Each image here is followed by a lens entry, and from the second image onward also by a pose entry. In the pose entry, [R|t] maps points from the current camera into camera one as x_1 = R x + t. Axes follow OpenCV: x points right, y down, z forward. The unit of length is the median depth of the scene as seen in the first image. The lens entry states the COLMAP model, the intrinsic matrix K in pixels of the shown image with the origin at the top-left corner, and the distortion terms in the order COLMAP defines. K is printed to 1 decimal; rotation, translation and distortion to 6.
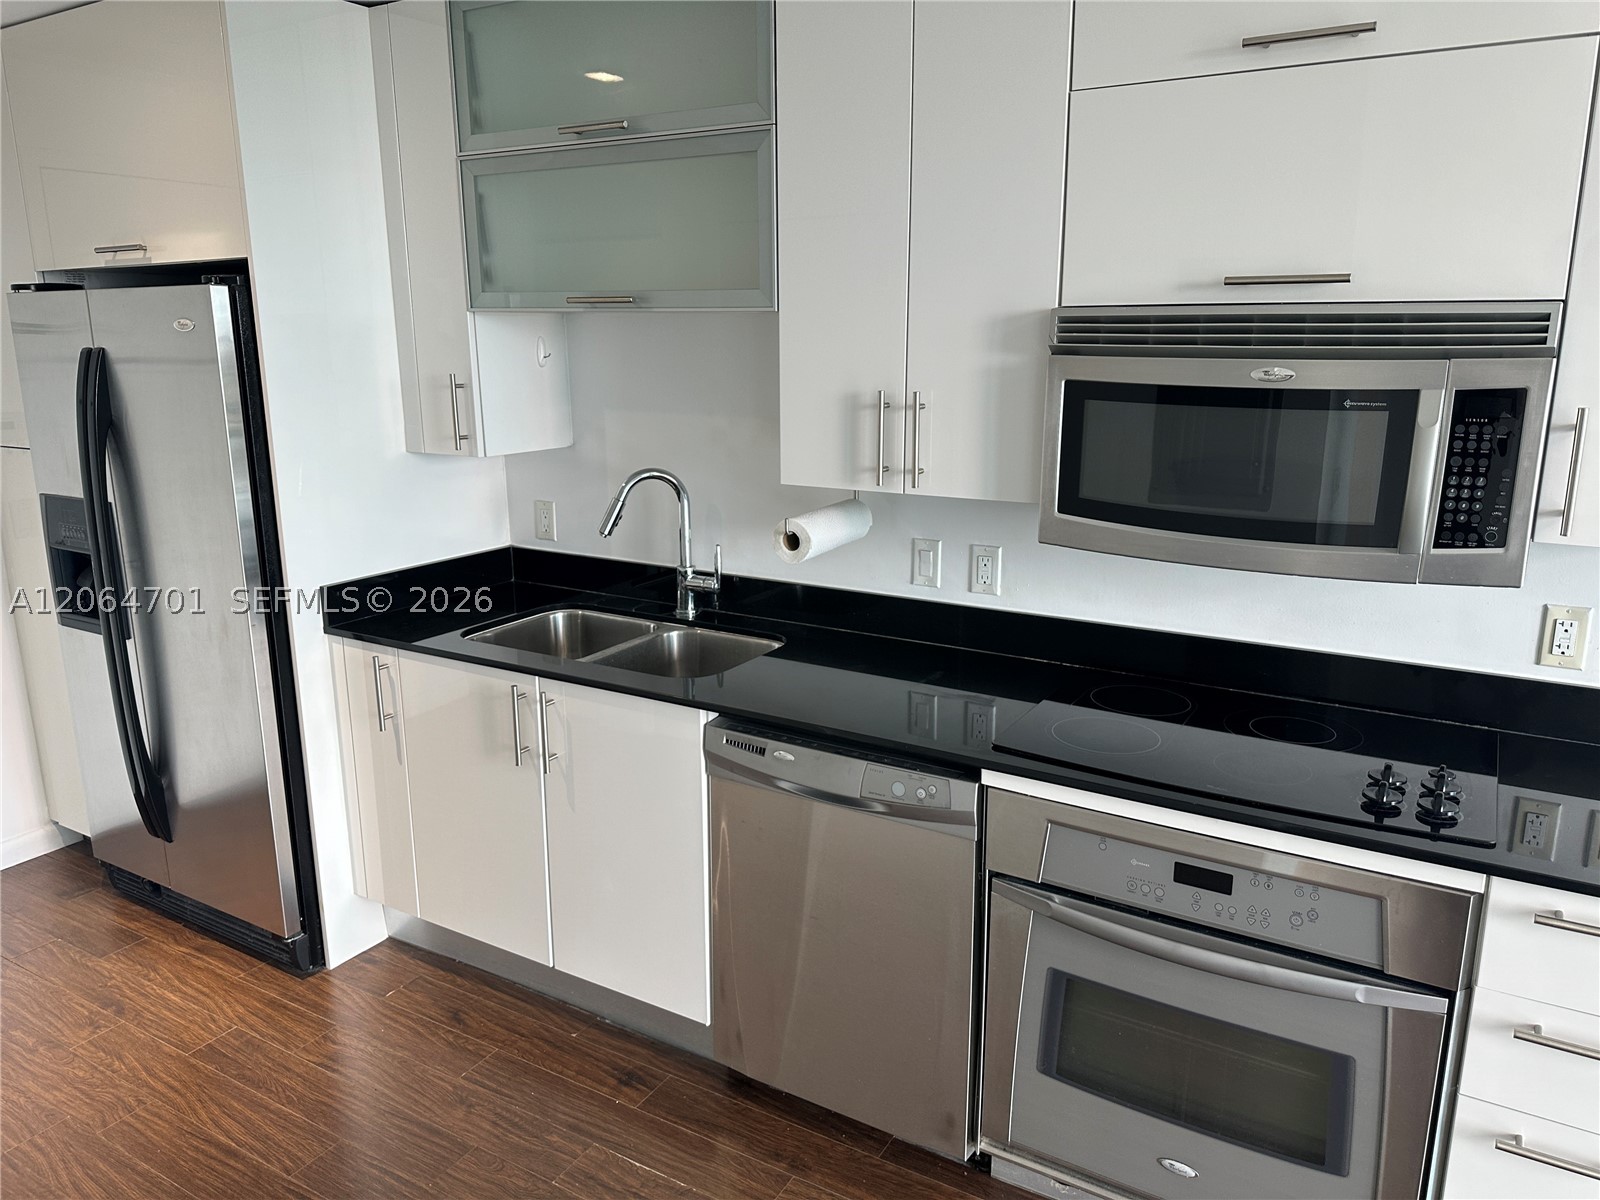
lens RADIAL K [[1116.5, 0, 799.3], [0, 1116.5, 586.4], [0, 0, 1]] dist [0.088500, -0.121953]
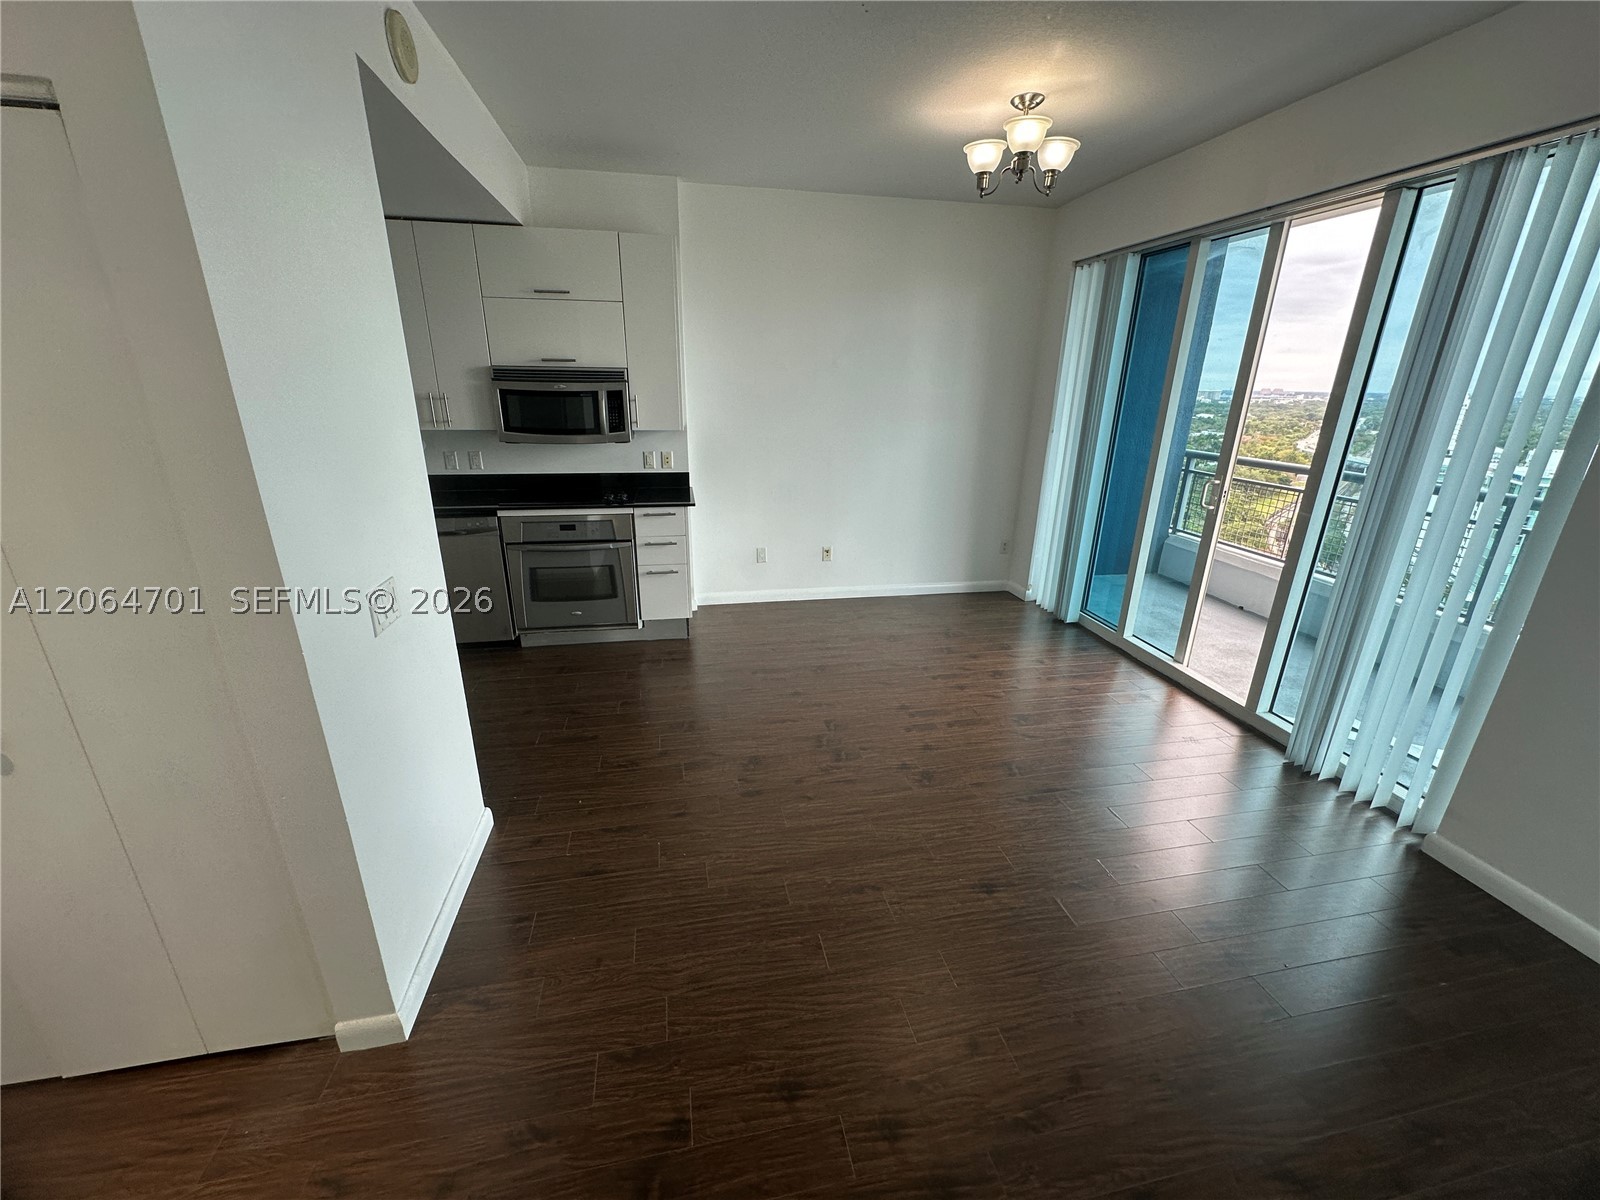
lens RADIAL K [[636.8, 0, 799.3], [0, 636.8, 597.7], [0, 0, 1]] dist [-0.000489, 0.000041]
pose [[0.746034, -0.201220, 0.634779, -0.351362], [0.131668, 0.979007, 0.155593, 0.204267], [-0.652761, -0.032497, 0.756867, -0.846286]]
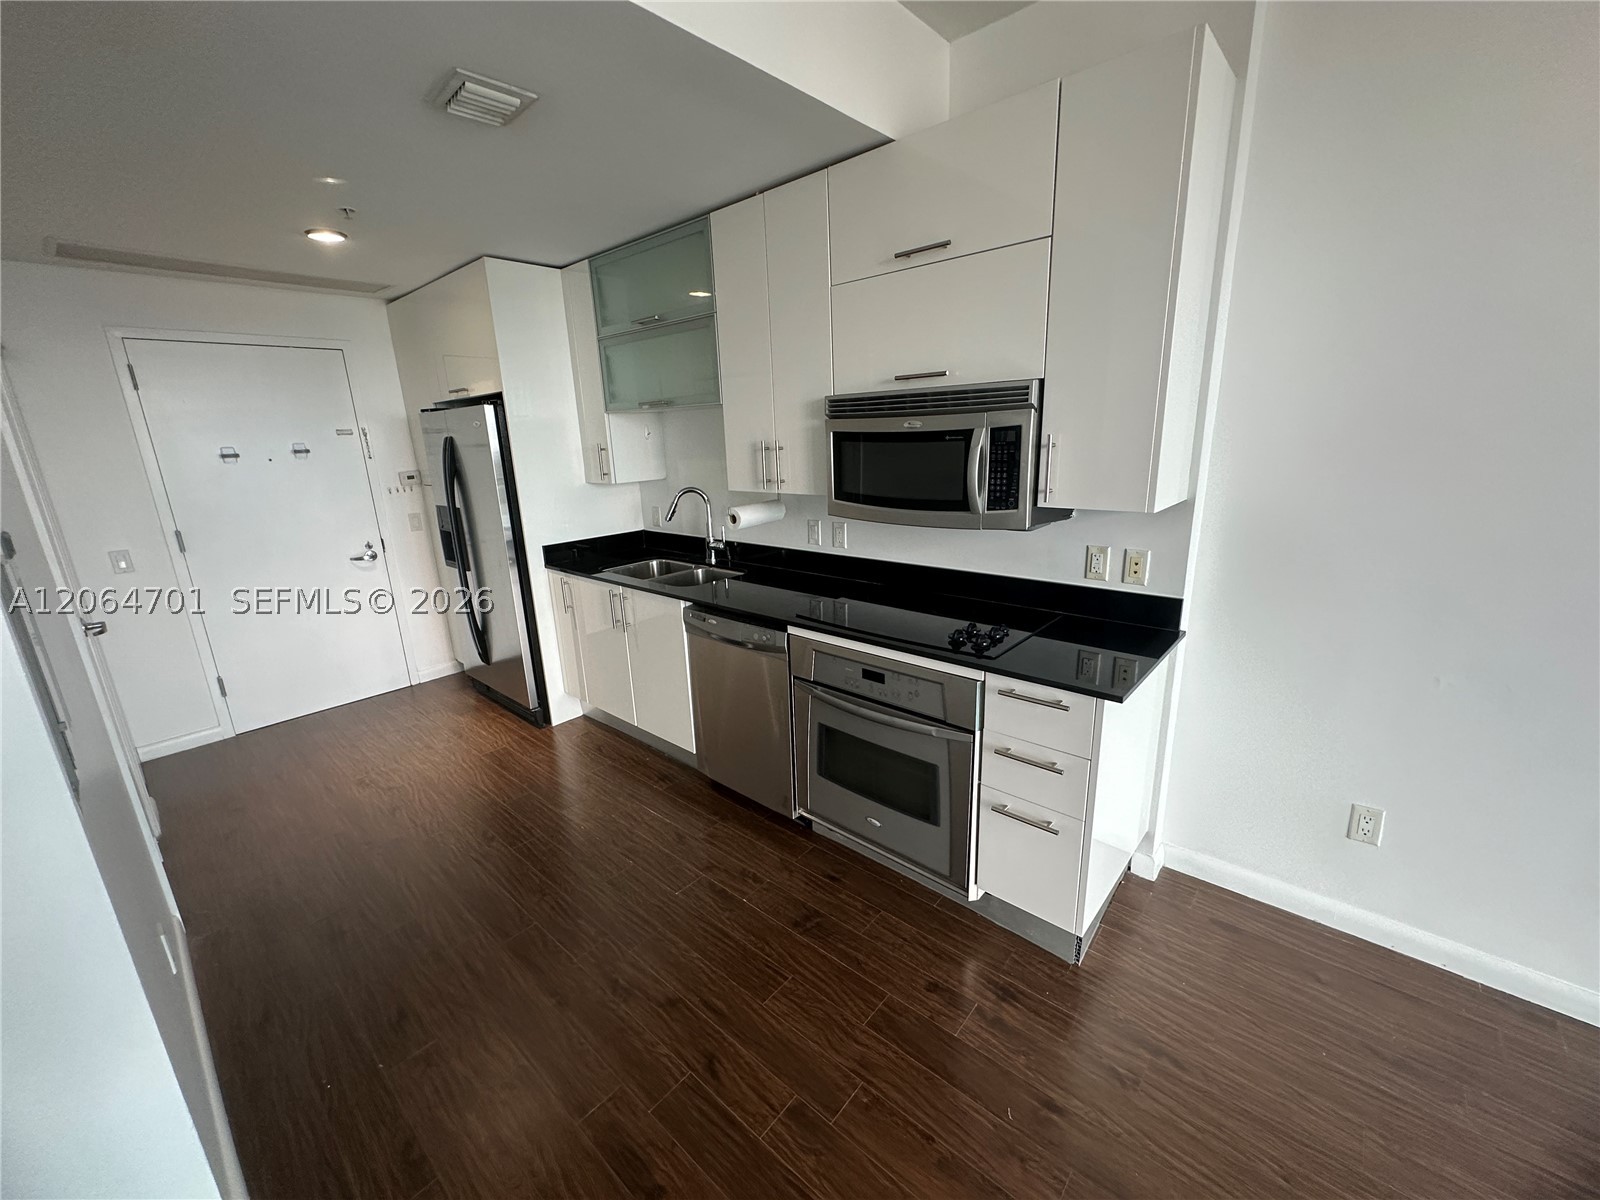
lens RADIAL K [[636.8, 0, 799.3], [0, 636.8, 597.7], [0, 0, 1]] dist [-0.000489, 0.000041]
pose [[0.981674, 0.016503, -0.189854, 0.347521], [-0.009881, 0.999311, 0.035774, 0.061444], [0.190314, -0.033242, 0.981160, -0.110339]]
